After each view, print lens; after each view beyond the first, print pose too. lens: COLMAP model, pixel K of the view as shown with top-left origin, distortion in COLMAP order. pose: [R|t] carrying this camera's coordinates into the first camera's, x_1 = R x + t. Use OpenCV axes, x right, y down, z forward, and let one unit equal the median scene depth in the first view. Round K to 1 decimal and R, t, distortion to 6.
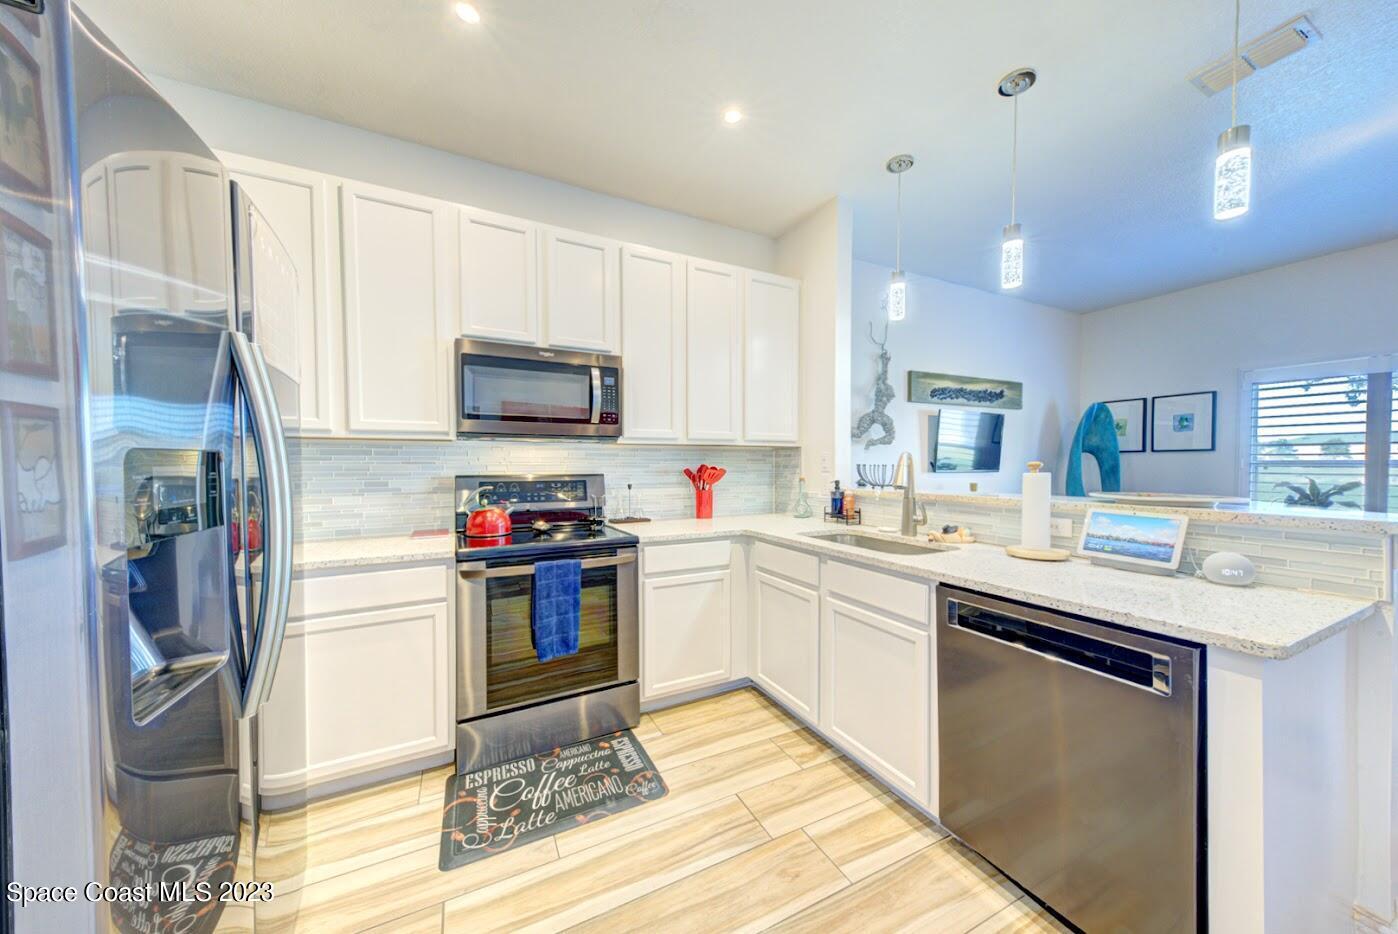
lens RADIAL K [[478.8, 0, 701.8], [0, 478.8, 472.5], [0, 0, 1]] dist [0.016784, -0.002928]
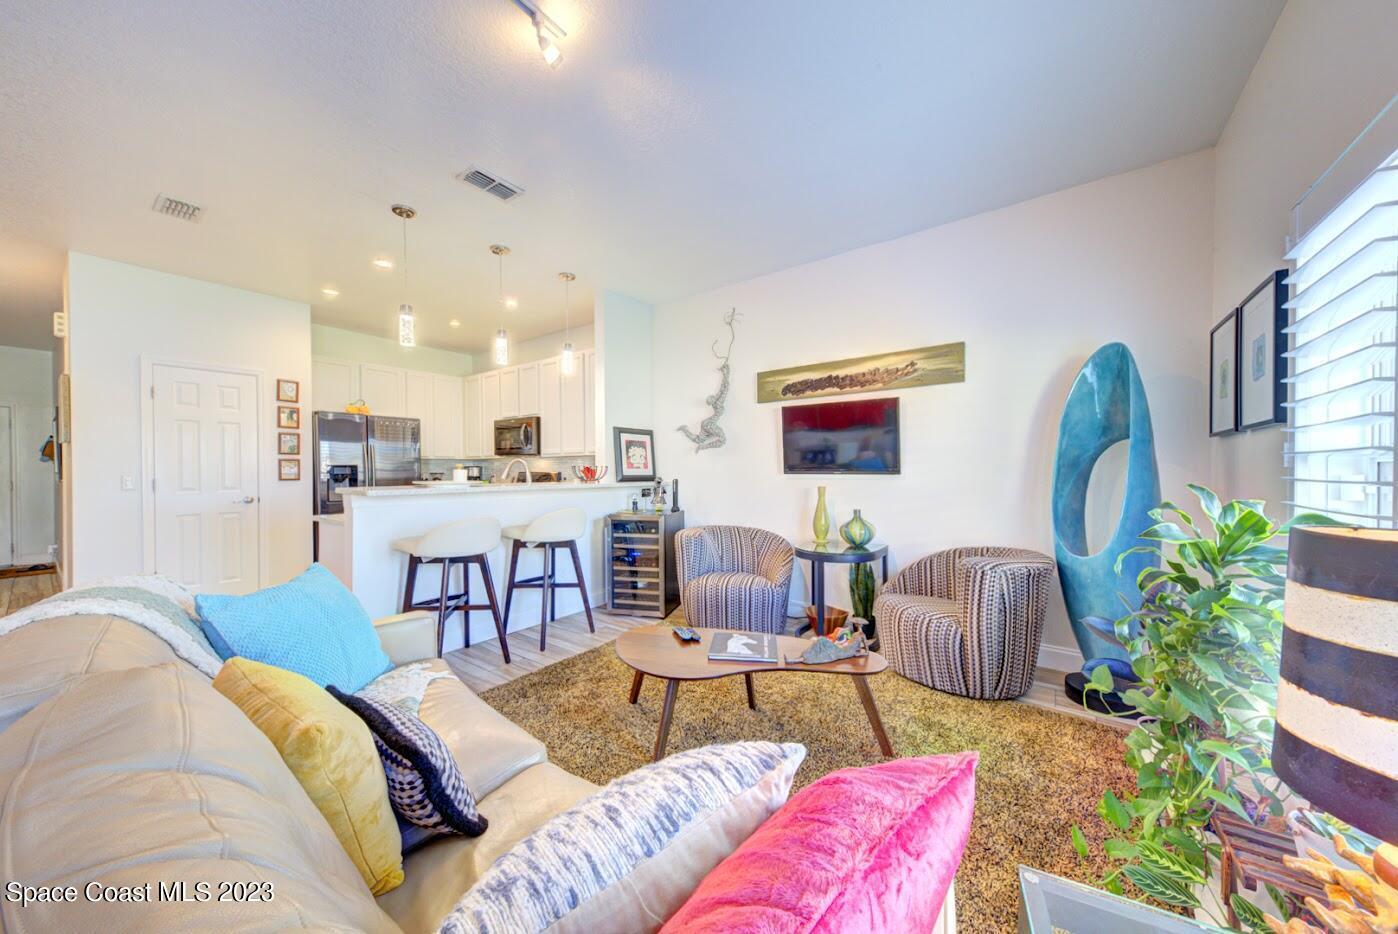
lens RADIAL K [[478.8, 0, 705.1], [0, 478.8, 472.4], [0, 0, 1]] dist [0.016784, -0.002928]
pose [[0.456942, 0.003289, -0.889491, 2.013511], [-0.011221, 0.999935, -0.002067, 0.002255], [0.889426, 0.010925, 0.456949, 0.687496]]
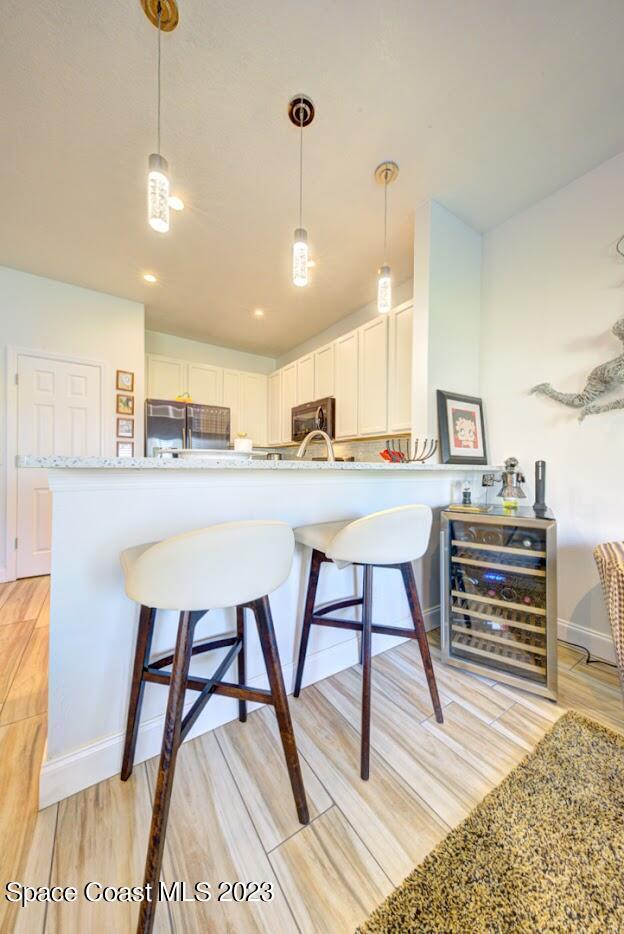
lens RADIAL K [[319.9, 0, 312.5], [0, 319.9, 465.6], [0, 0, 1]] dist [0.016784, -0.002928]
pose [[0.120348, -0.000559, -0.992732, 1.137653], [-0.027111, 0.999625, -0.003850, 0.051616], [0.992361, 0.027377, 0.120288, 0.754230]]
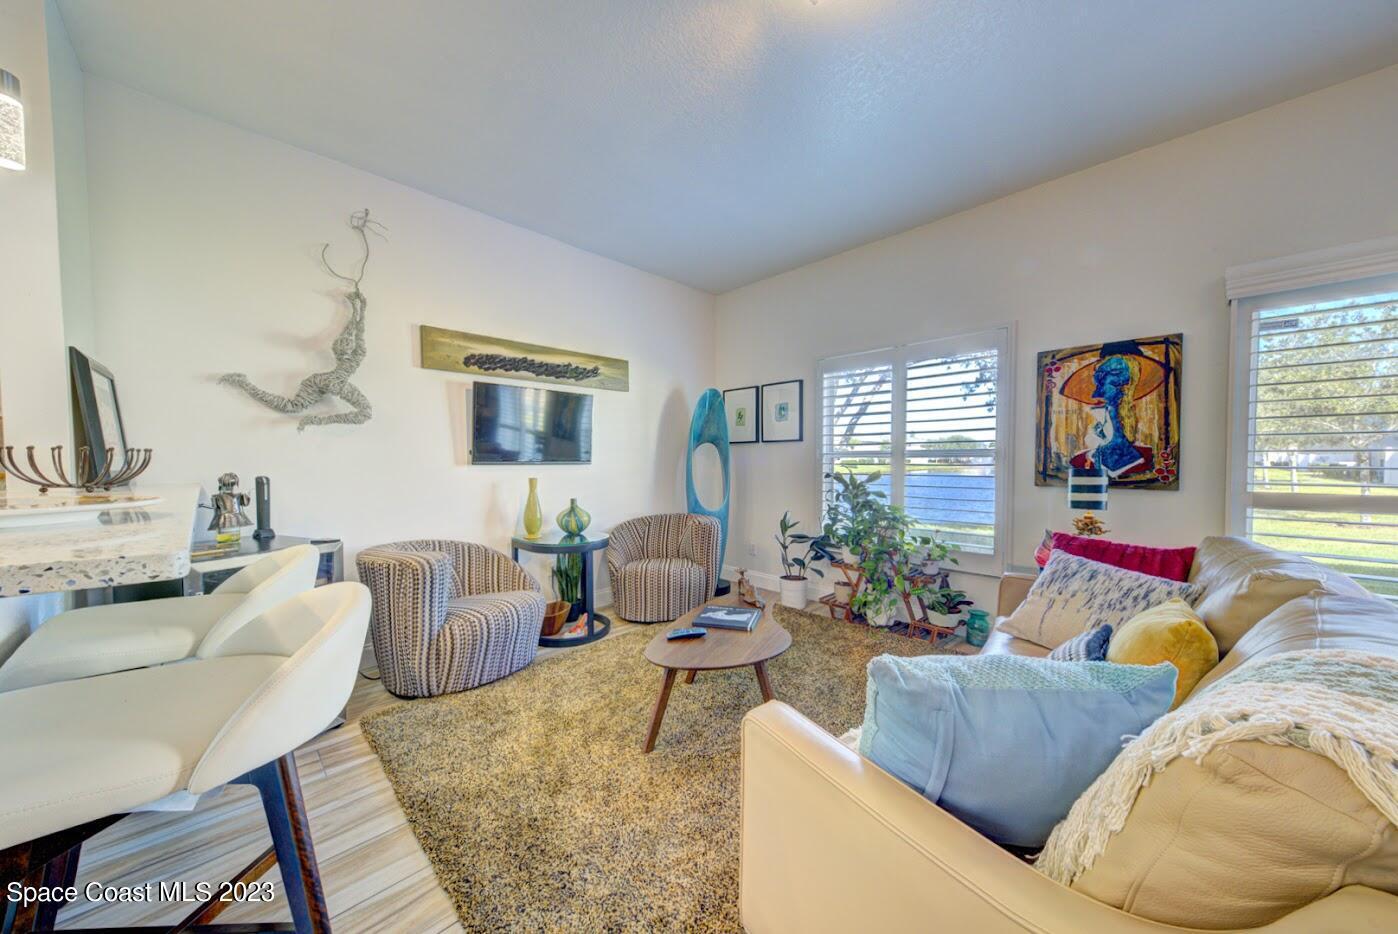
lens RADIAL K [[478.8, 0, 702.6], [0, 478.8, 474.2], [0, 0, 1]] dist [0.016784, -0.002928]
pose [[0.949500, -0.010058, 0.313606, 0.952983], [0.006138, 0.999890, 0.013483, 0.011449], [-0.313707, -0.010877, 0.949458, 0.259506]]
